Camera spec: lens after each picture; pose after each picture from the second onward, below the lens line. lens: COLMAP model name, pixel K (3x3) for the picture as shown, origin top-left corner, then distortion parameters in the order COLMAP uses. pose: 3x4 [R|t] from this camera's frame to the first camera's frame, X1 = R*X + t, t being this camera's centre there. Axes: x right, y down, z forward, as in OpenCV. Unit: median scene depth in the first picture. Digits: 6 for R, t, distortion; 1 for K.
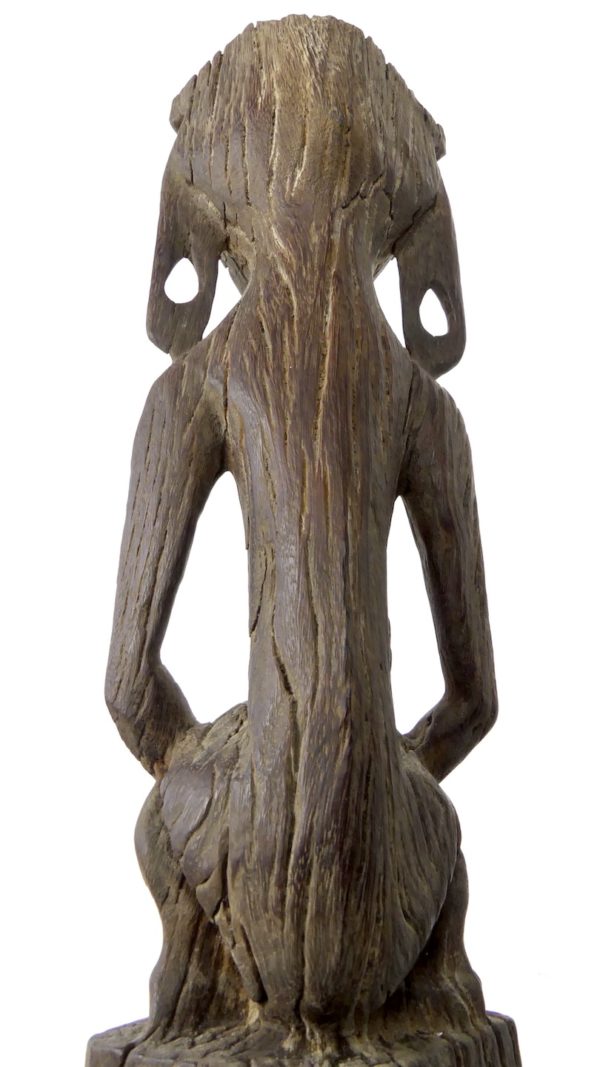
lens RADIAL K [[817.5, 0, 300.0], [0, 817.5, 533.5], [0, 0, 1]] dist [-0.008965, -0.003860]
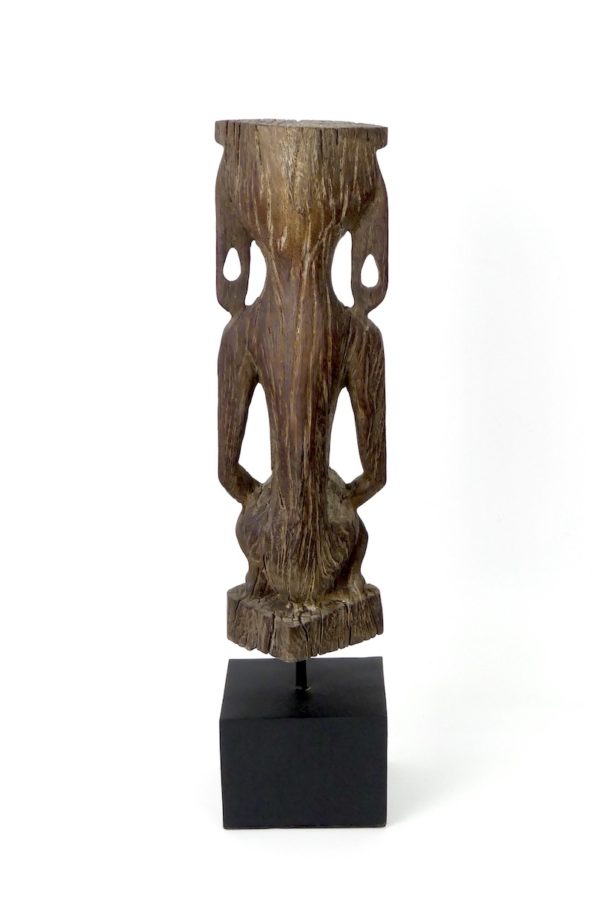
lens RADIAL K [[1613.4, 0, 300.0], [0, 1613.4, 450.0], [0, 0, 1]] dist [-0.022161, -0.016452]
pose [[0.979330, 0.043463, -0.197544, 0.875586], [0.092404, 0.772634, 0.628091, -2.650794], [0.179928, -0.633362, 0.752648, -2.335282]]
